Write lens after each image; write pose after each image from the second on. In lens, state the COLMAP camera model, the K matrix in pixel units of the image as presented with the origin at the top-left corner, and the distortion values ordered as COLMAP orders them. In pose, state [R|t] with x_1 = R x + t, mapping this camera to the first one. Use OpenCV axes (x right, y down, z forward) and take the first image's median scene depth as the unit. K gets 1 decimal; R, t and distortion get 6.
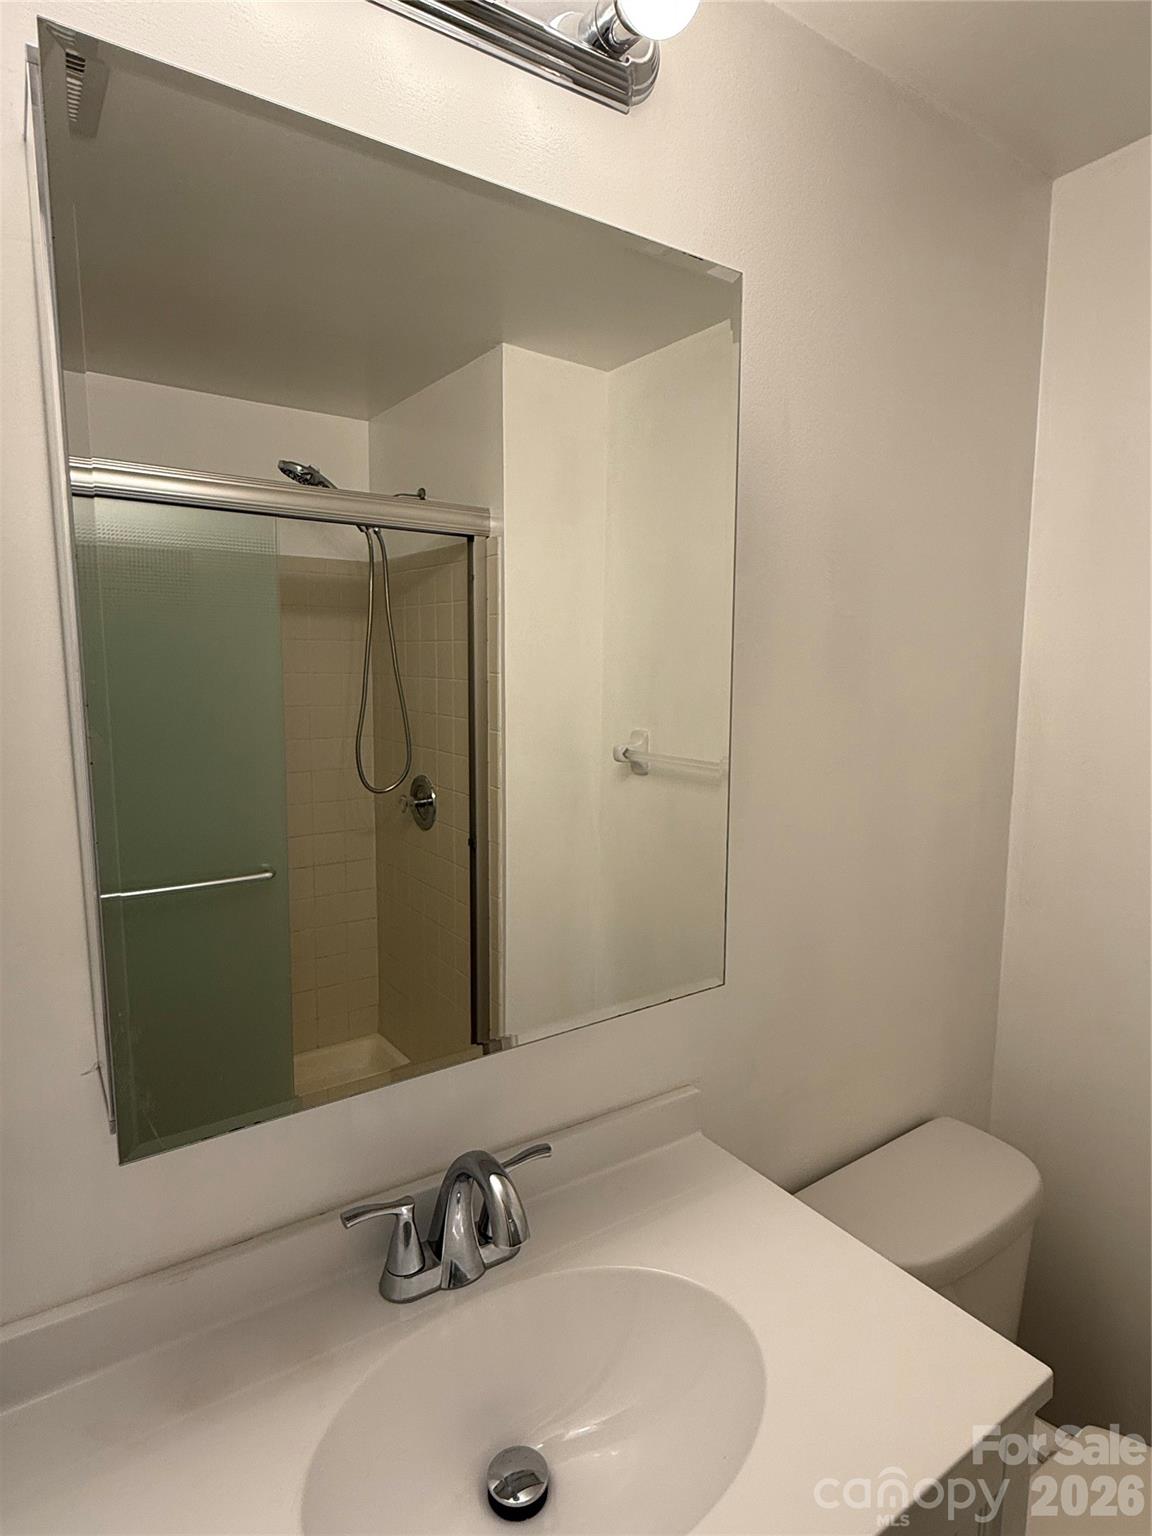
lens RADIAL K [[847.1, 0, 578.8], [0, 847.1, 760.9], [0, 0, 1]] dist [-0.001671, 0.000052]
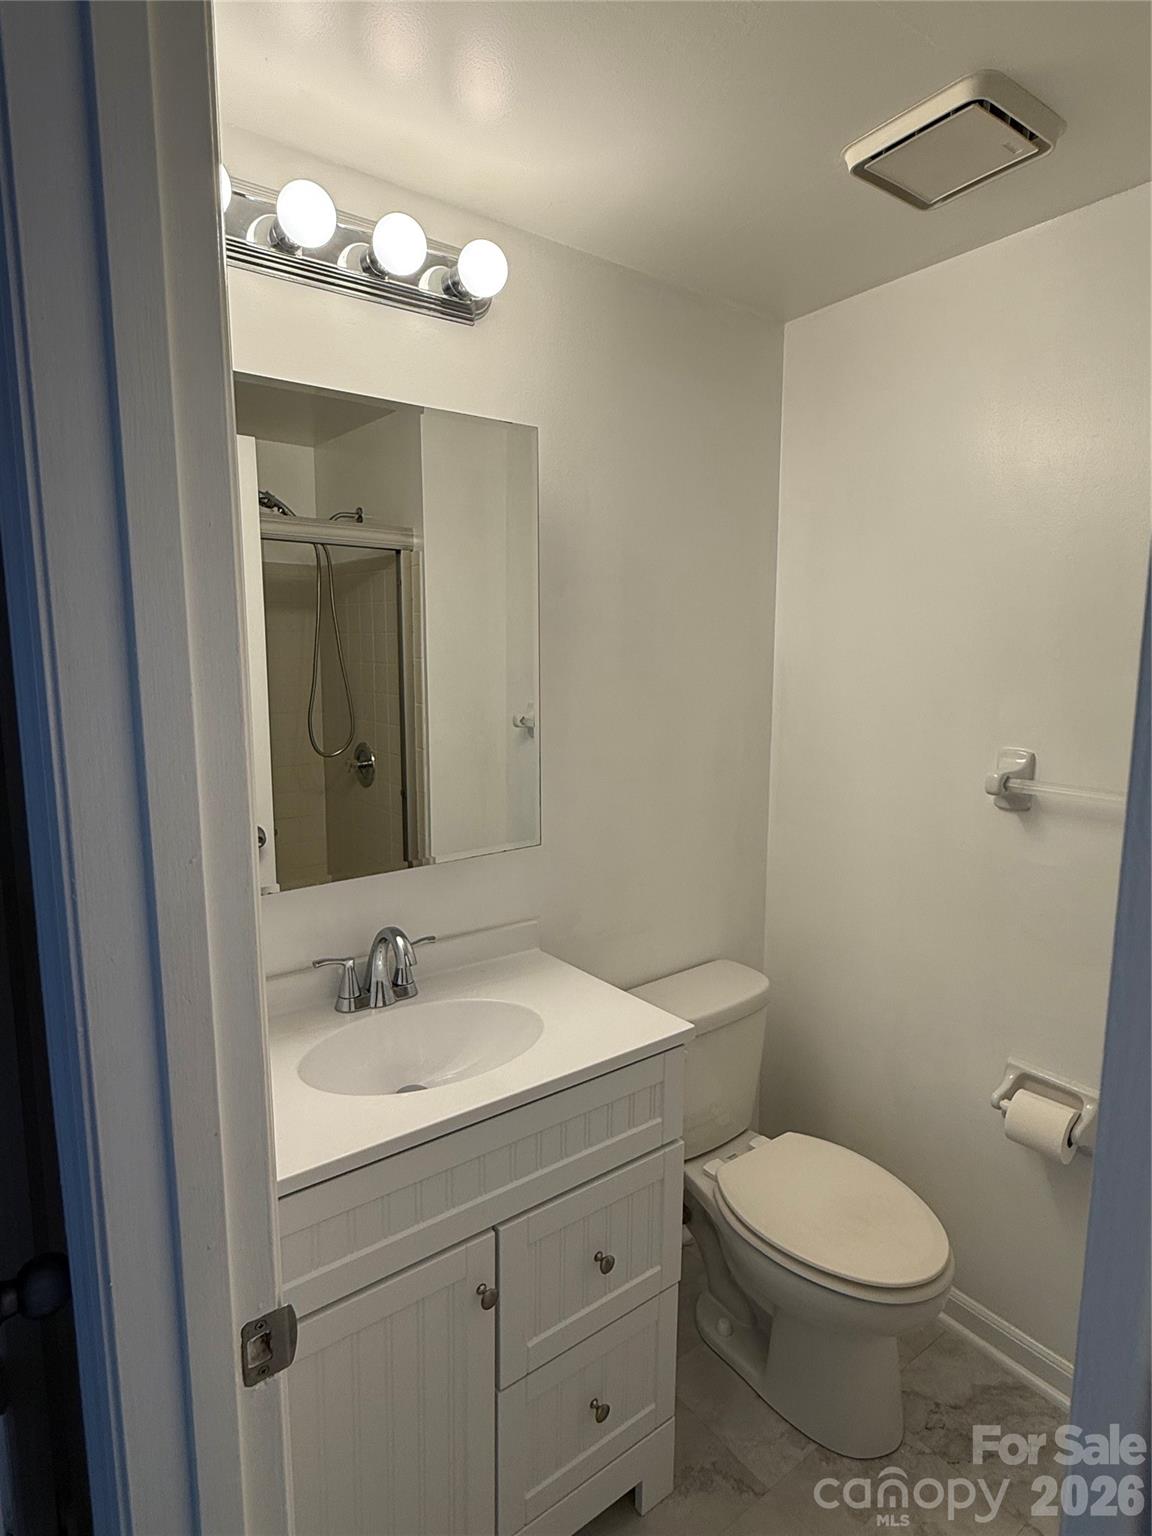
lens RADIAL K [[847.1, 0, 577.1], [0, 847.1, 778.2], [0, 0, 1]] dist [-0.001671, 0.000052]
pose [[0.998332, -0.007580, 0.057237, 0.063743], [0.005610, 0.999389, 0.034505, 0.034311], [-0.057464, -0.034127, 0.997764, -0.290194]]
